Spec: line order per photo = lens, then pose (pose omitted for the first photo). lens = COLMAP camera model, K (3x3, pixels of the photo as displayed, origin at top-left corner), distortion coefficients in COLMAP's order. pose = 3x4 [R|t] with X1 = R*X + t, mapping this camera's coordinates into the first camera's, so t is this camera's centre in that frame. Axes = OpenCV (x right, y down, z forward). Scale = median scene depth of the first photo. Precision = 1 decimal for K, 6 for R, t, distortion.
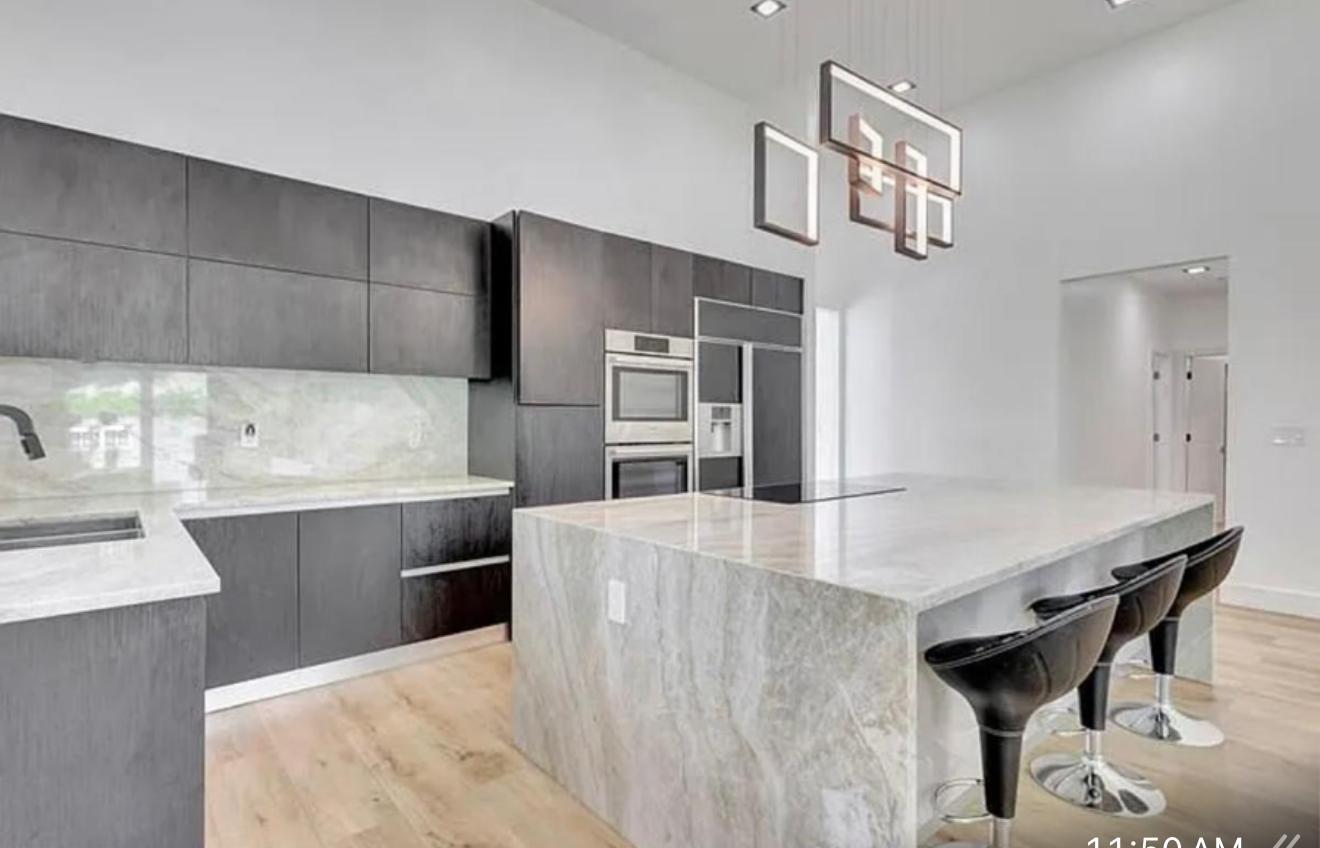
lens RADIAL K [[641.4, 0, 661.6], [0, 641.4, 418.1], [0, 0, 1]] dist [0.011958, -0.000159]
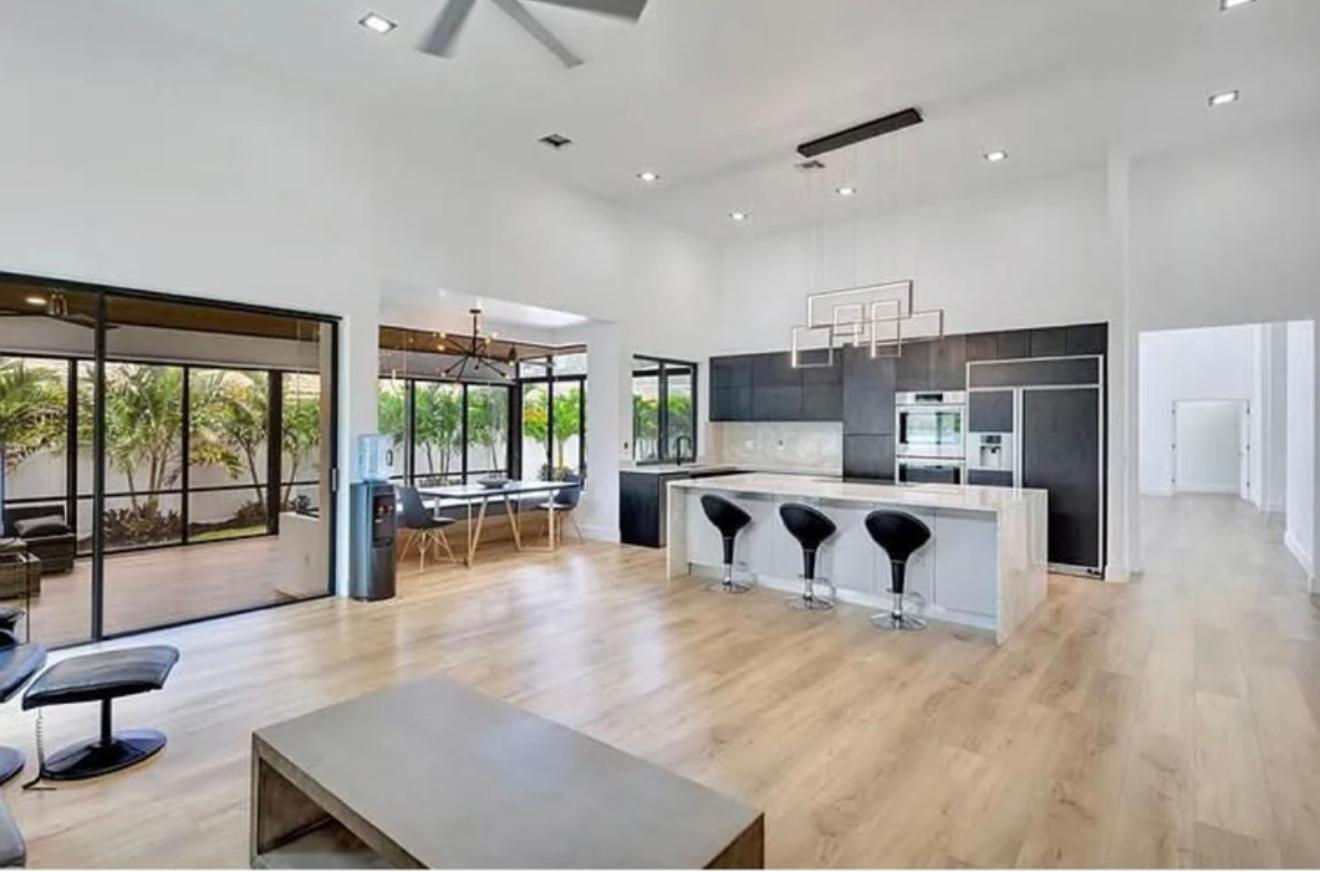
lens RADIAL K [[640.4, 0, 660.7], [0, 640.4, 426.7], [0, 0, 1]] dist [-0.016579, -0.000076]
pose [[0.156336, -0.005644, -0.987688, 1.433022], [-0.007234, 0.999950, -0.006859, -0.021967], [0.987677, 0.008217, 0.156288, 0.046577]]
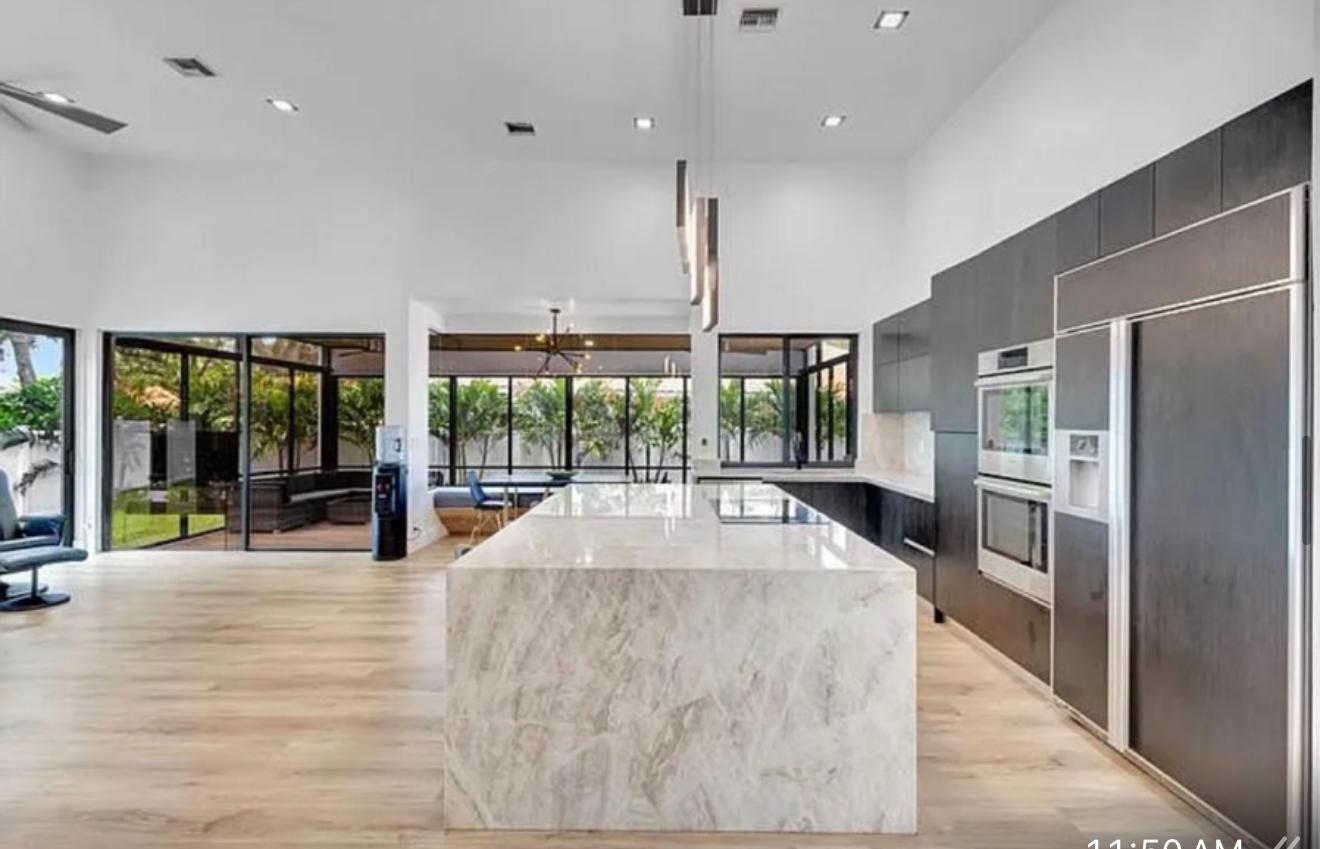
lens RADIAL K [[641.4, 0, 661.6], [0, 641.4, 418.6], [0, 0, 1]] dist [0.011958, -0.000159]
pose [[-0.658797, -0.011737, -0.752229, 0.856851], [-0.010507, 0.999924, -0.006400, -0.026029], [0.752248, 0.003688, -0.658870, 1.139005]]
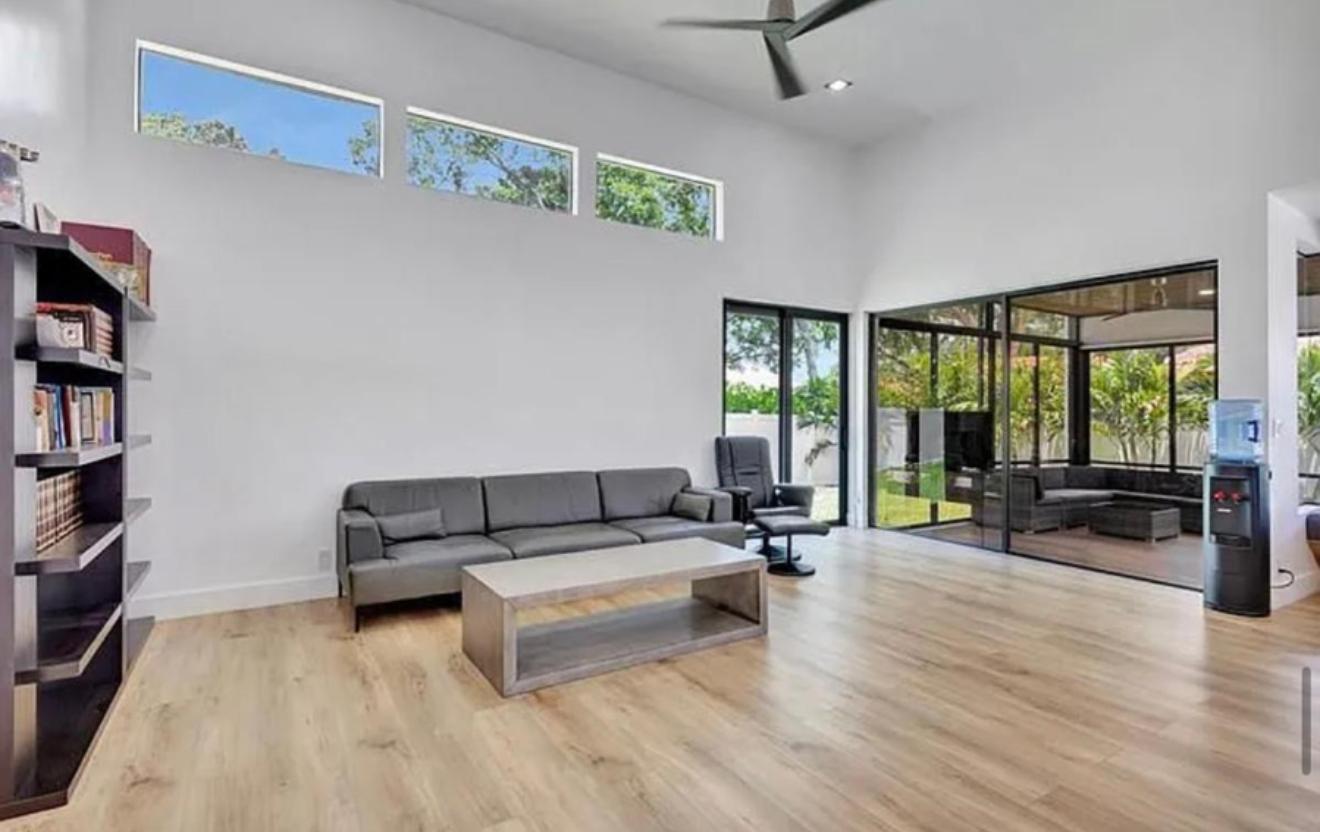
lens RADIAL K [[642.5, 0, 654.6], [0, 642.5, 402.8], [0, 0, 1]] dist [0.002838, 0.000186]
pose [[-0.986698, -0.012083, 0.162114, 0.836651], [-0.013501, 0.999880, -0.007650, 0.009136], [-0.162002, -0.009737, -0.986742, 0.762088]]
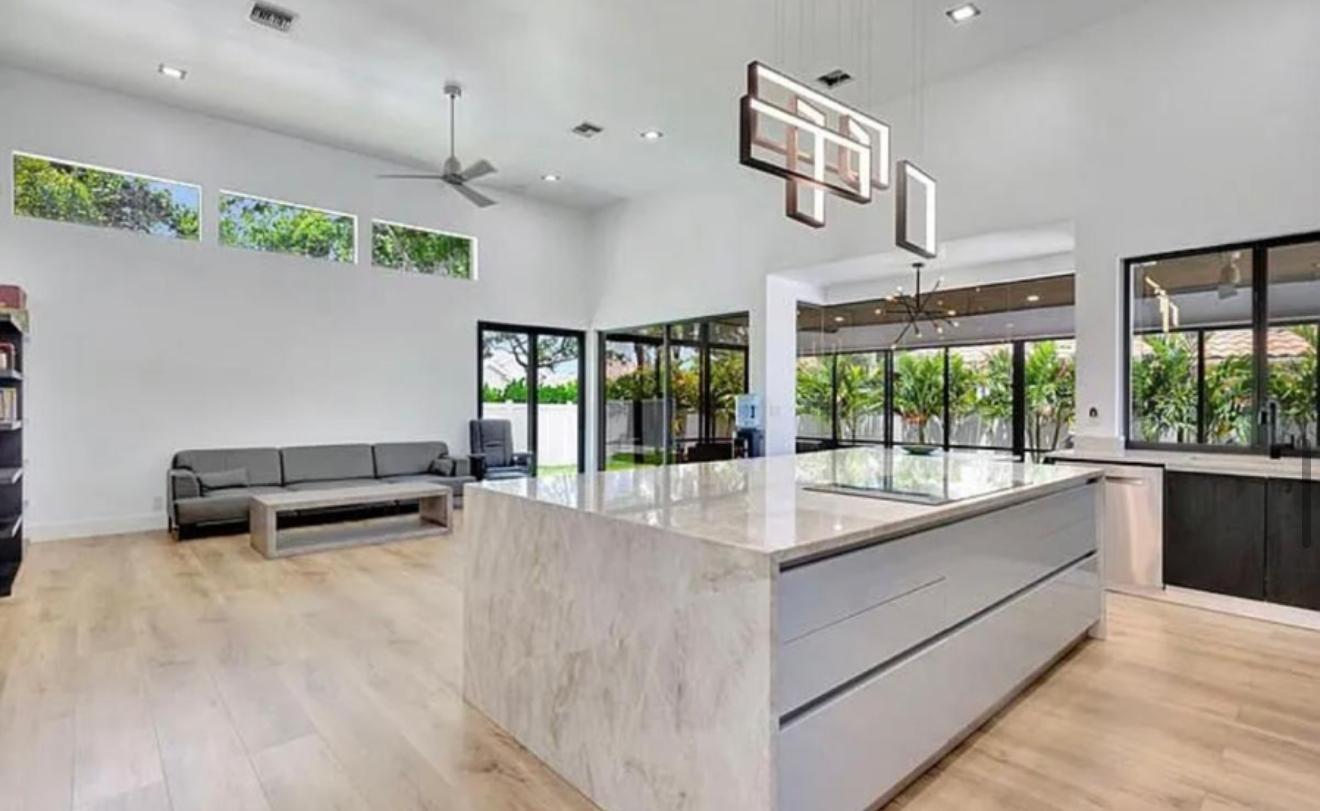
lens RADIAL K [[634.9, 0, 653.4], [0, 634.9, 399.2], [0, 0, 1]] dist [0.000028, 0.000084]
pose [[-0.999830, -0.010972, -0.014832, 0.423223], [-0.010929, 0.999936, -0.003003, 0.007587], [0.014864, -0.002841, -0.999885, 1.287628]]
